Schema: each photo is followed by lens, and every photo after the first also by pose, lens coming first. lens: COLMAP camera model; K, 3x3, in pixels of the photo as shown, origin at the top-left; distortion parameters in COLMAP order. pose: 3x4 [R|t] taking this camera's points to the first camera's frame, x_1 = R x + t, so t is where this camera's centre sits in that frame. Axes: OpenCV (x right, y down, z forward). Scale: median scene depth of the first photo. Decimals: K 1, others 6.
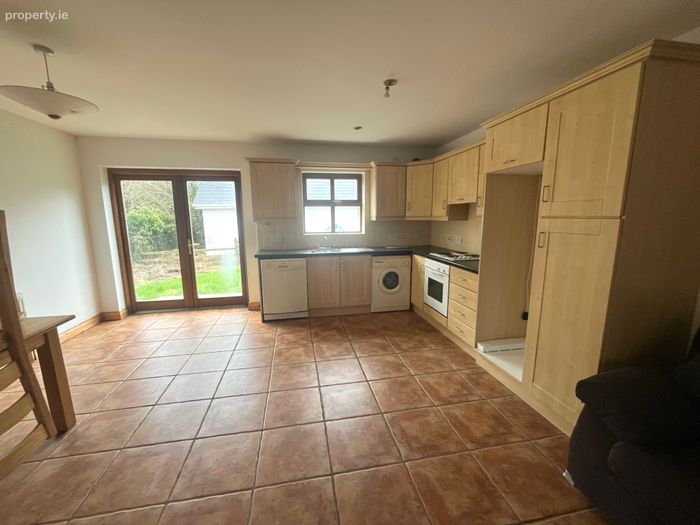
lens RADIAL K [[281.8, 0, 352.2], [0, 281.8, 260.8], [0, 0, 1]] dist [-0.002129, 0.000069]
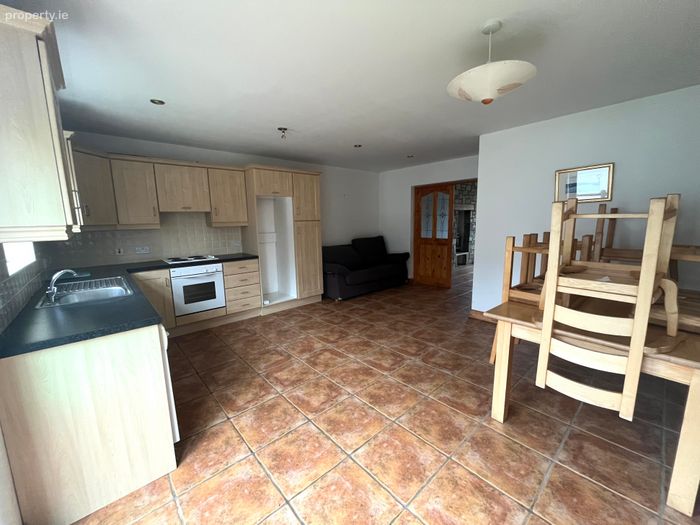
lens RADIAL K [[281.8, 0, 348.9], [0, 281.8, 264.3], [0, 0, 1]] dist [-0.002129, 0.000069]
pose [[-0.512975, -0.121139, 0.849813, -0.955611], [0.153520, 0.961084, 0.229670, -0.170650], [-0.844564, 0.248279, -0.474415, 1.102338]]
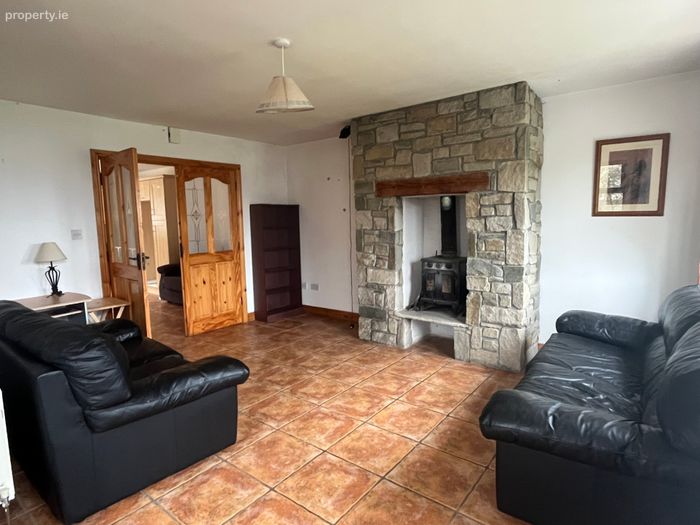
lens RADIAL K [[400.8, 0, 345.2], [0, 400.8, 263.0], [0, 0, 1]] dist [0.000822, 0.000420]
pose [[-0.647413, -0.067936, 0.759105, -1.019084], [0.144909, 0.966877, 0.210119, -0.221524], [-0.748236, 0.246035, -0.616124, 1.441646]]
